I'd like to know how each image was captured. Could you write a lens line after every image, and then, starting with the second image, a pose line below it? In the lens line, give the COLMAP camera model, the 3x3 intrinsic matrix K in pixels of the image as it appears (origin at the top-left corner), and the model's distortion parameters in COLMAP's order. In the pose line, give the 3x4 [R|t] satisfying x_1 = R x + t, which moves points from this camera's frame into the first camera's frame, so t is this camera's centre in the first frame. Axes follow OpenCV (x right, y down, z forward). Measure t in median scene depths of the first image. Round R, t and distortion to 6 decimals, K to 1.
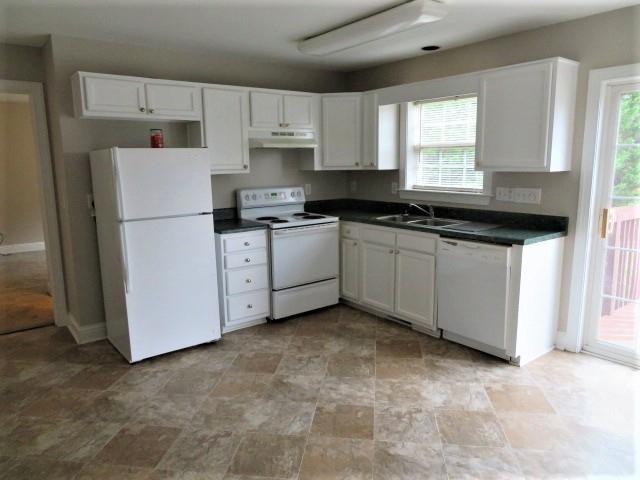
lens RADIAL K [[457.8, 0, 321.5], [0, 457.8, 238.7], [0, 0, 1]] dist [-0.008889, -0.007169]
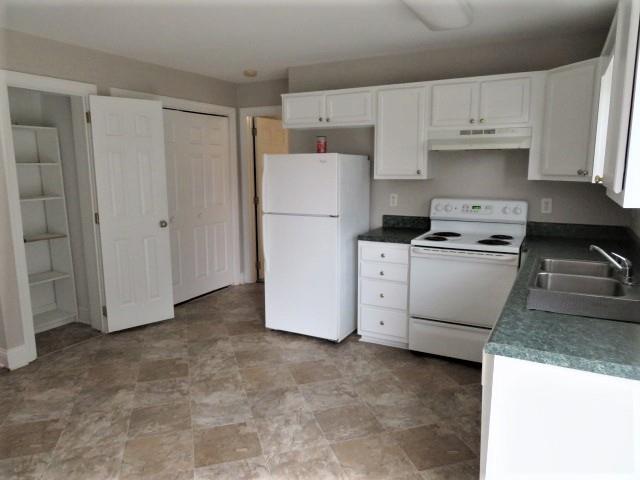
lens RADIAL K [[457.8, 0, 319.6], [0, 457.8, 241.5], [0, 0, 1]] dist [-0.008889, -0.007169]
pose [[0.409861, 0.162699, -0.897520, 0.670129], [-0.155171, 0.982058, 0.107164, -0.105813], [0.898852, 0.095347, 0.427754, 0.537554]]
